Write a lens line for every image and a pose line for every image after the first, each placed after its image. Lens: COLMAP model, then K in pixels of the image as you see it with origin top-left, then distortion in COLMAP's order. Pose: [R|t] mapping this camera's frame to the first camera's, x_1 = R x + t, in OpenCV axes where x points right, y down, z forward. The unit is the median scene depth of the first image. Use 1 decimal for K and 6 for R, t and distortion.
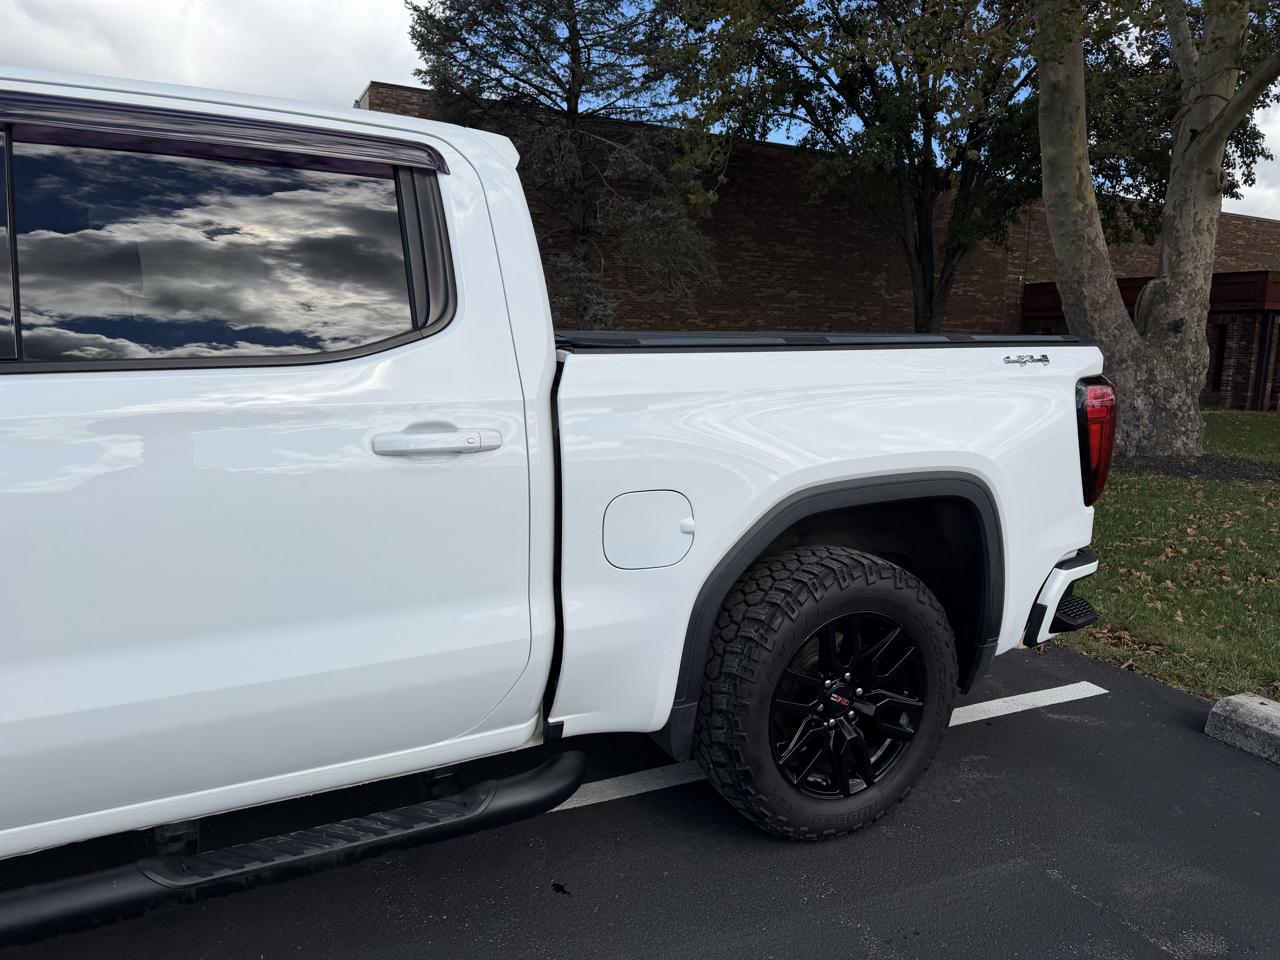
lens RADIAL K [[913.8, 0, 640.0], [0, 913.8, 480.0], [0, 0, 1]] dist [0.032150, -0.000721]
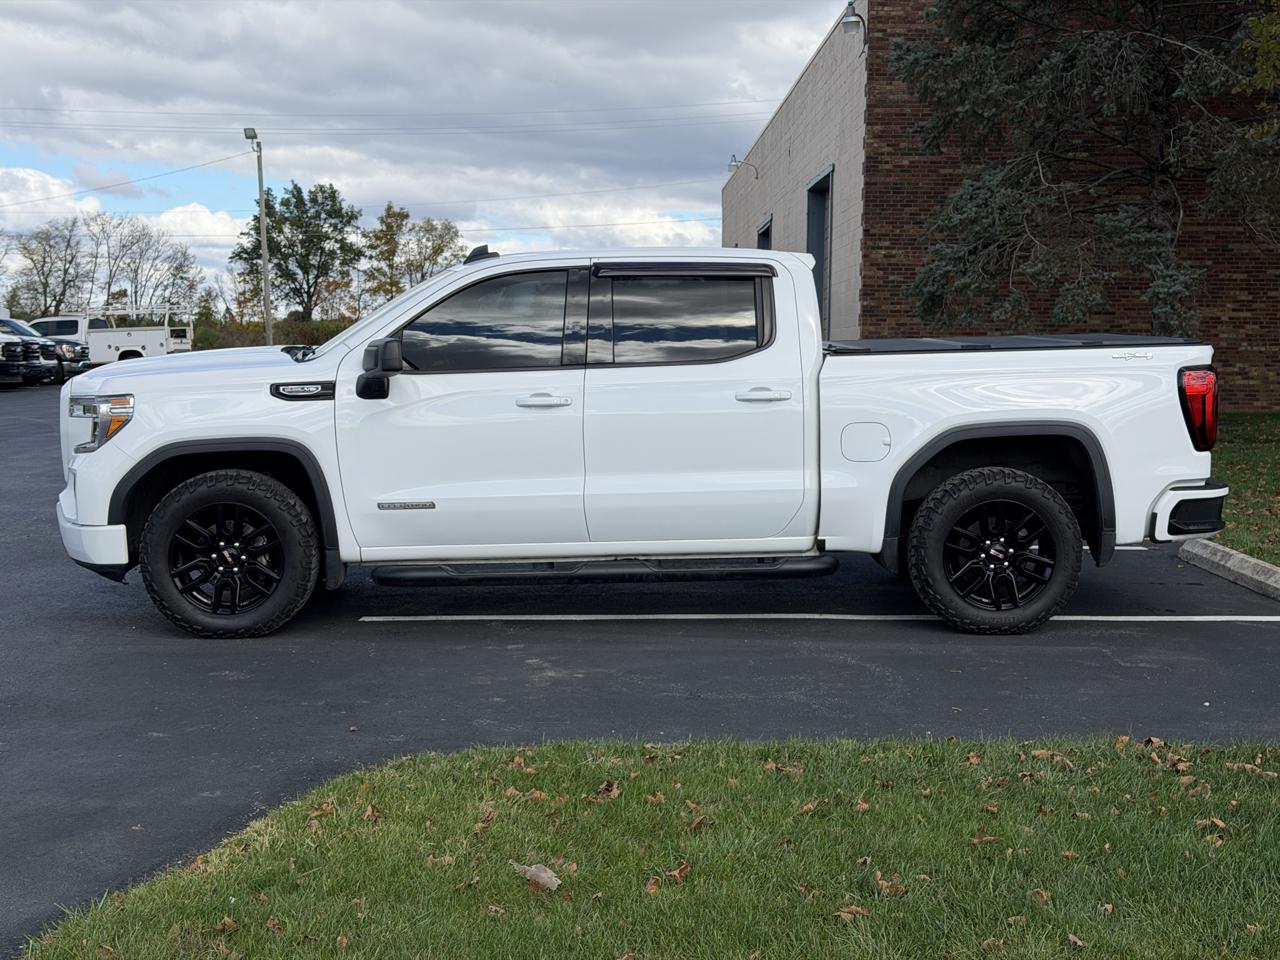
lens RADIAL K [[1734.6, 0, 640.0], [0, 1734.6, 480.0], [0, 0, 1]] dist [0.121673, 0.063919]
pose [[0.910764, 0.015402, -0.412640, 0.851035], [-0.042933, 0.997420, -0.057532, 0.282754], [0.410689, 0.070114, 0.909076, -2.011729]]
